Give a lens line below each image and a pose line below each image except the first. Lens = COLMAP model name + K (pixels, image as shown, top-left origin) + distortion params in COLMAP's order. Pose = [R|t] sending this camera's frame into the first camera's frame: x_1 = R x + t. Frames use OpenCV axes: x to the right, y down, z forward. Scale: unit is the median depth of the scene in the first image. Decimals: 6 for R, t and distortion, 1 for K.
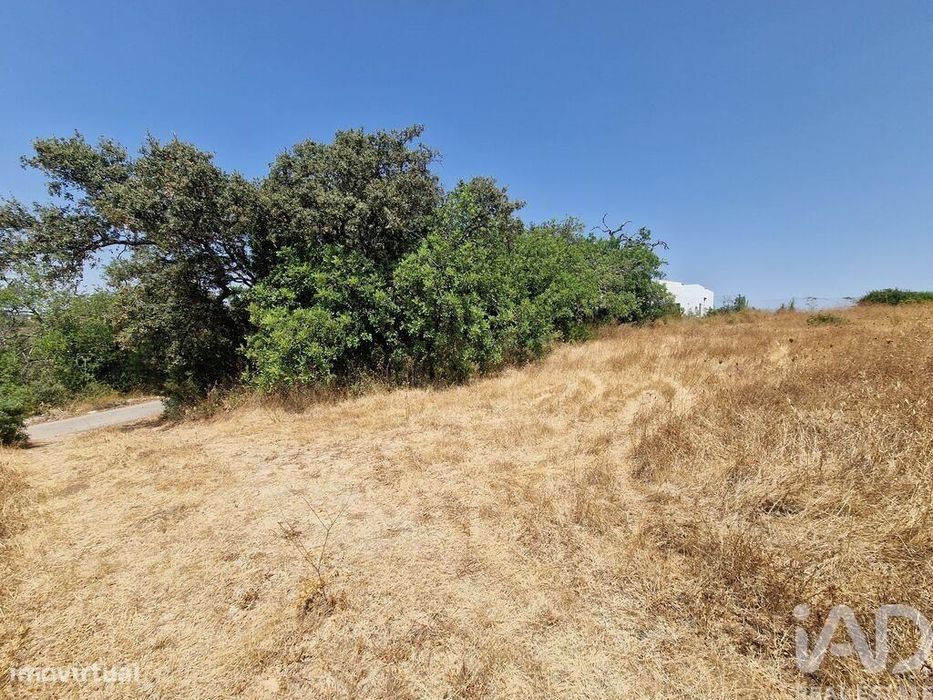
lens RADIAL K [[383.0, 0, 464.0], [0, 383.0, 350.3], [0, 0, 1]] dist [0.002429, -0.002963]
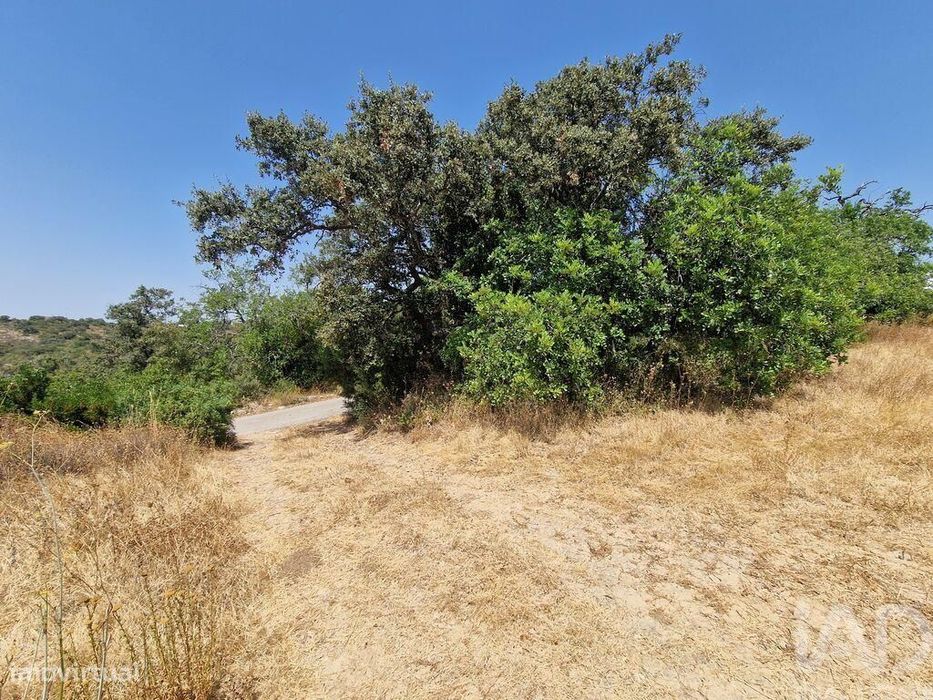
lens RADIAL K [[401.8, 0, 476.1], [0, 401.8, 350.1], [0, 0, 1]] dist [-0.000063, -0.003444]
pose [[0.954412, 0.013771, -0.298174, -0.259488], [-0.015822, 0.999865, -0.004467, 0.003869], [0.298072, 0.008981, 0.954501, 0.209652]]
